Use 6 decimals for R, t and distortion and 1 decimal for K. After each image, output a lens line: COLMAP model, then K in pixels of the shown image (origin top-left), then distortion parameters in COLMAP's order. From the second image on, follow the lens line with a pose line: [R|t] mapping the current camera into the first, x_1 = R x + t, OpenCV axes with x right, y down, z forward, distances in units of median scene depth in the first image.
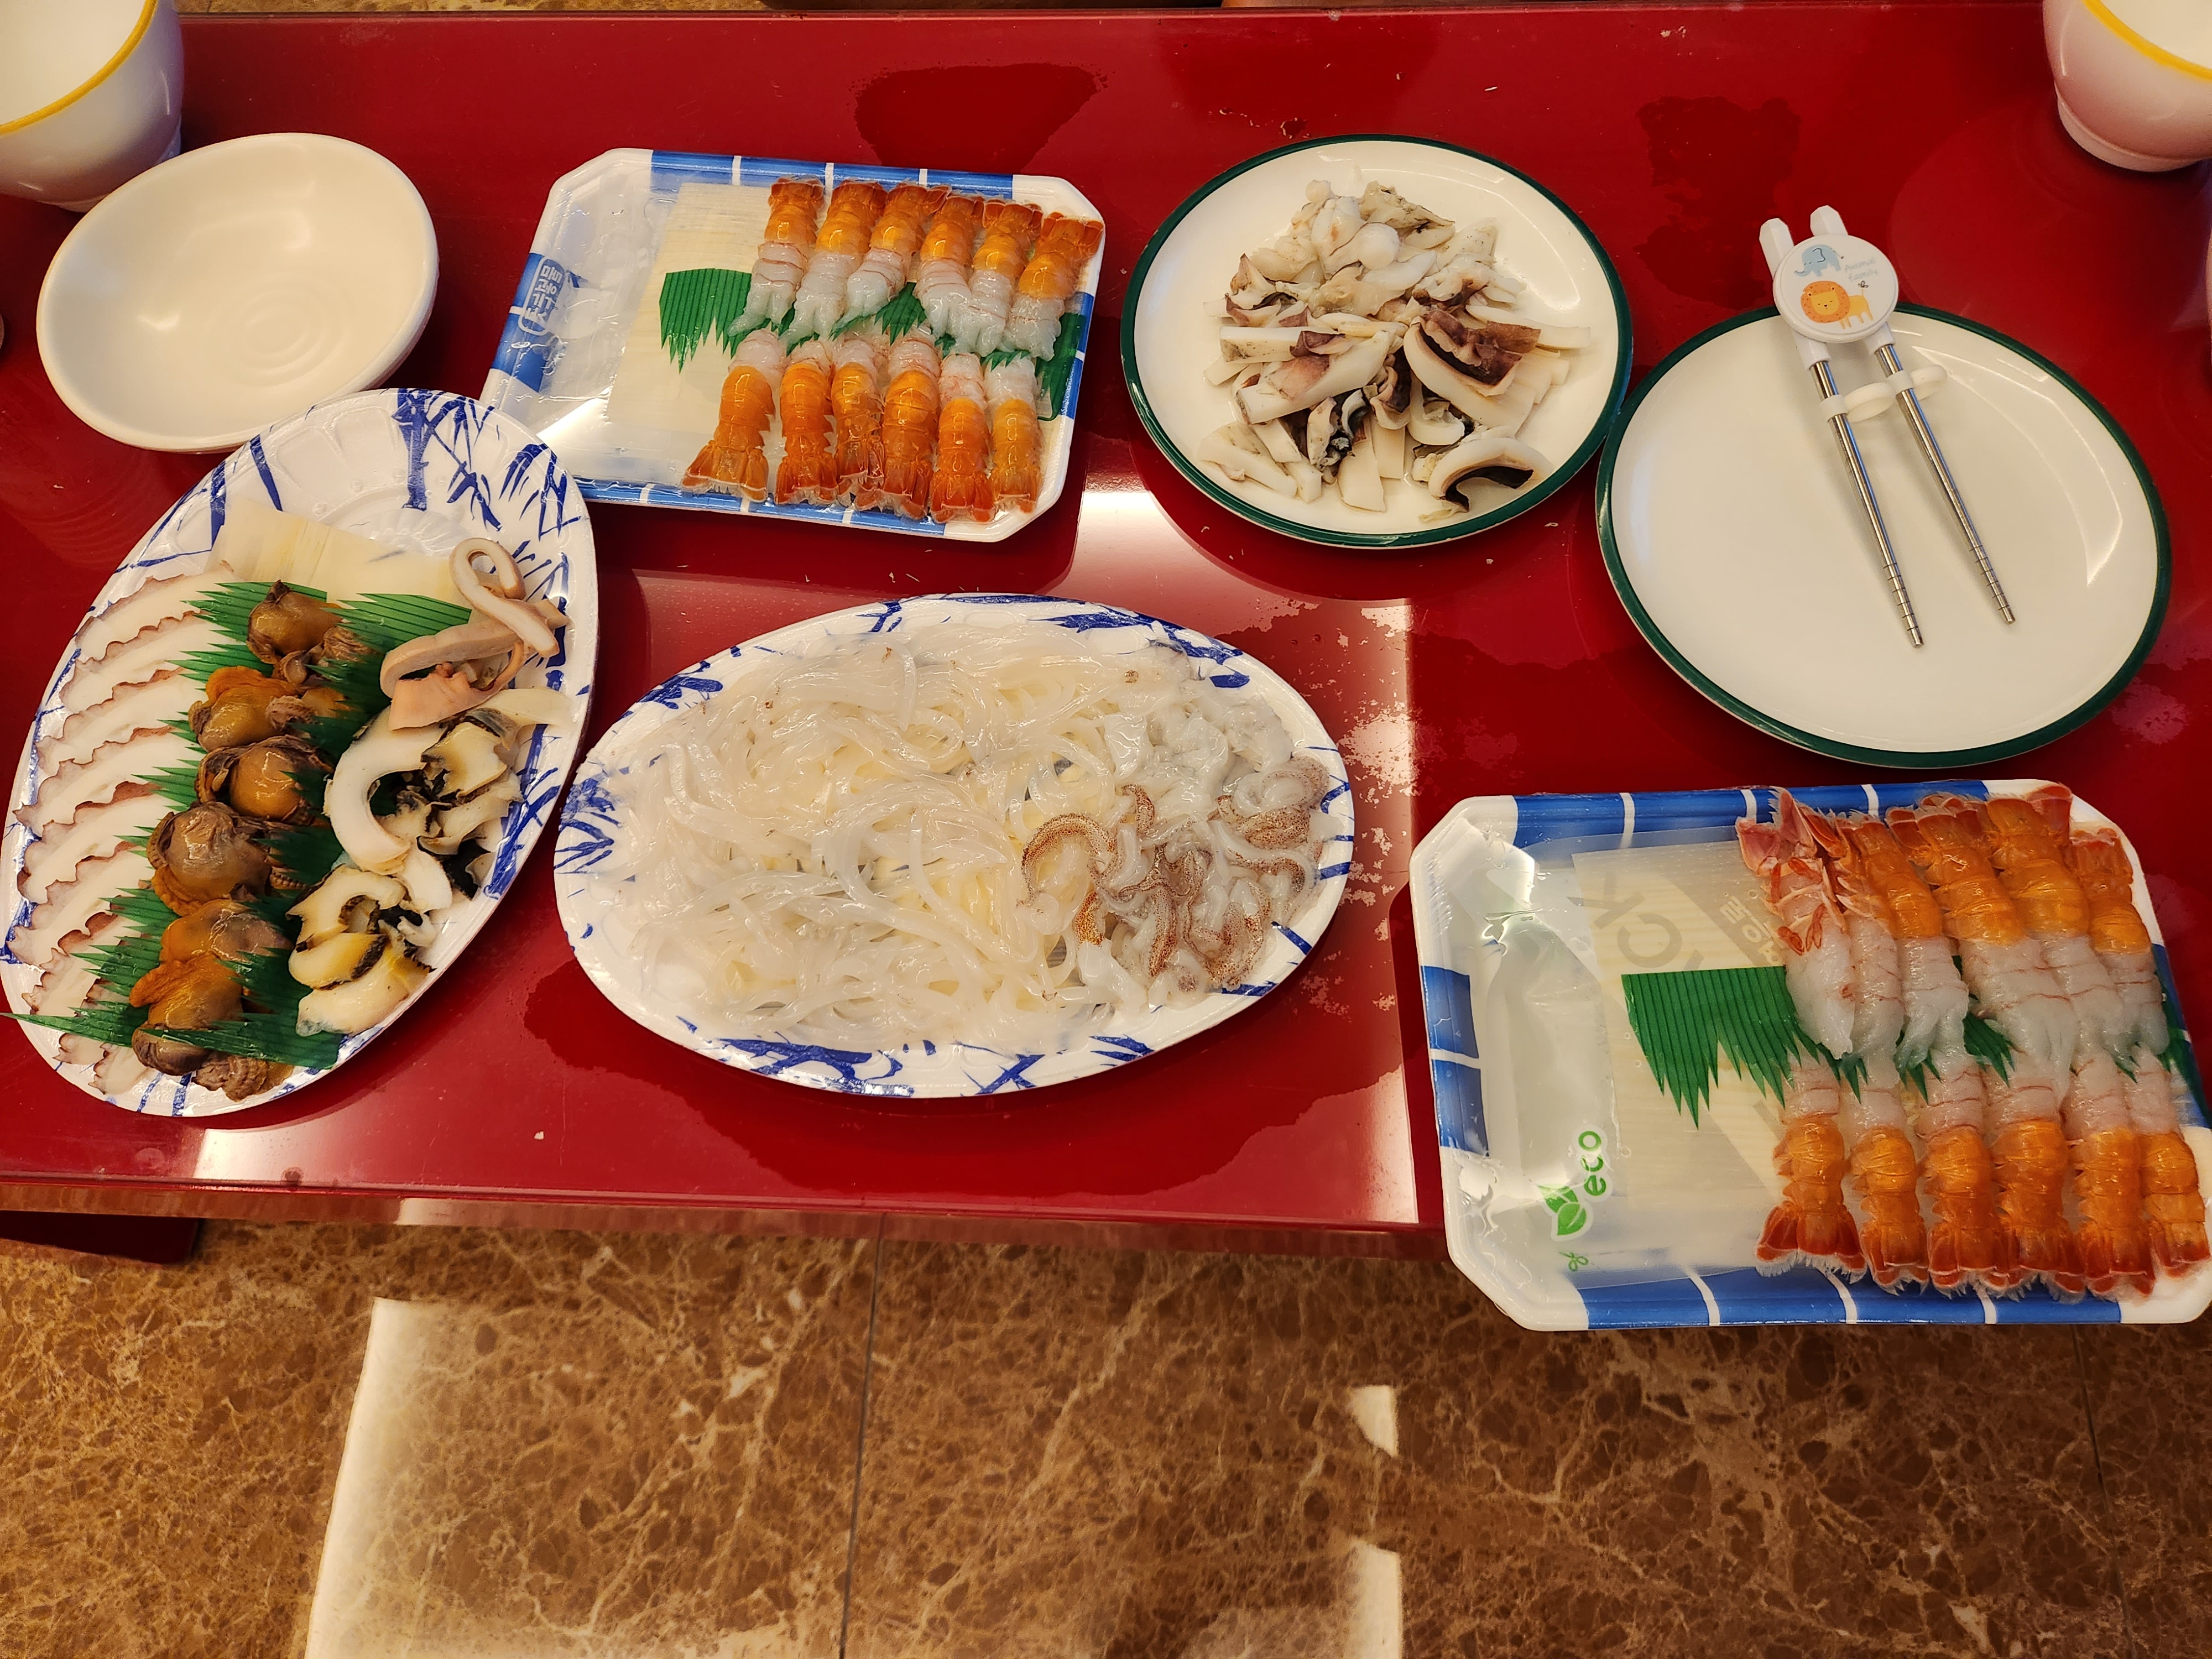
lens RADIAL K [[1458.9, 0, 1106.0], [0, 1458.9, 829.5], [0, 0, 1]] dist [0.005086, -0.030347]
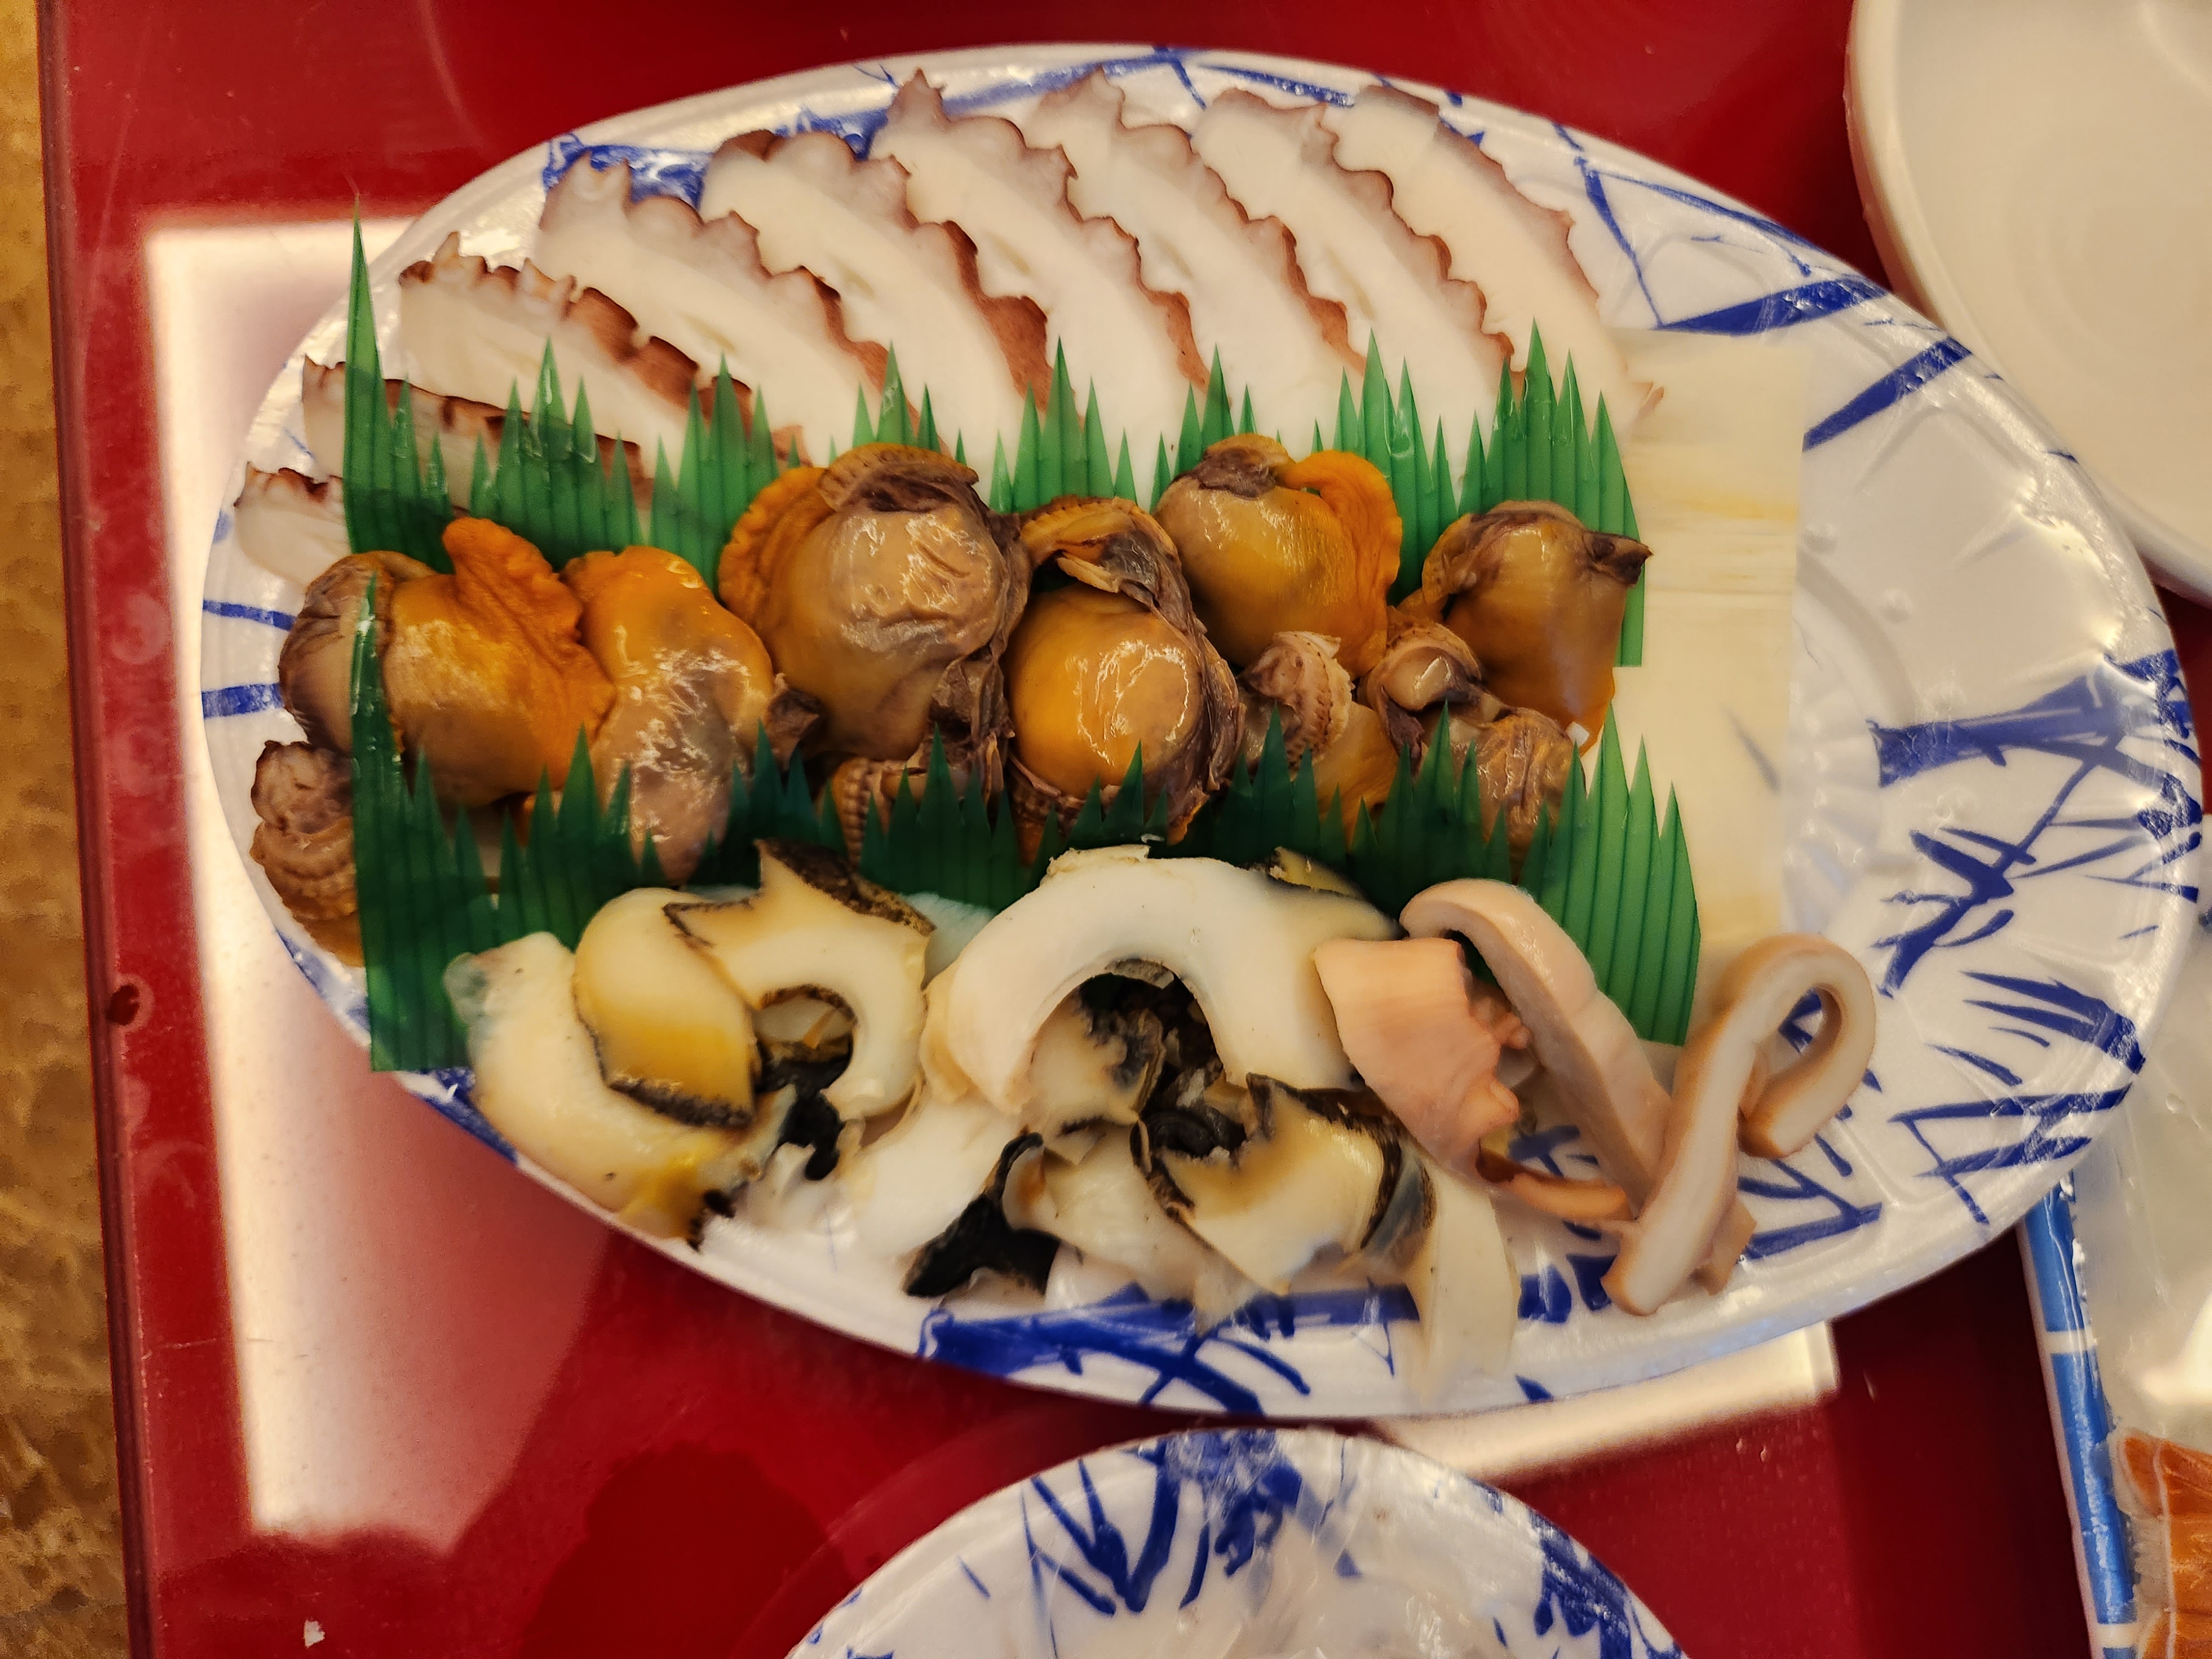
lens RADIAL K [[1595.1, 0, 1106.0], [0, 1595.1, 829.5], [0, 0, 1]] dist [-0.015776, -0.004608]
pose [[0.189253, 0.970296, -0.150693, -0.469352], [-0.969272, 0.209161, 0.129470, -0.074866], [0.157144, 0.121560, 0.980066, 0.595269]]
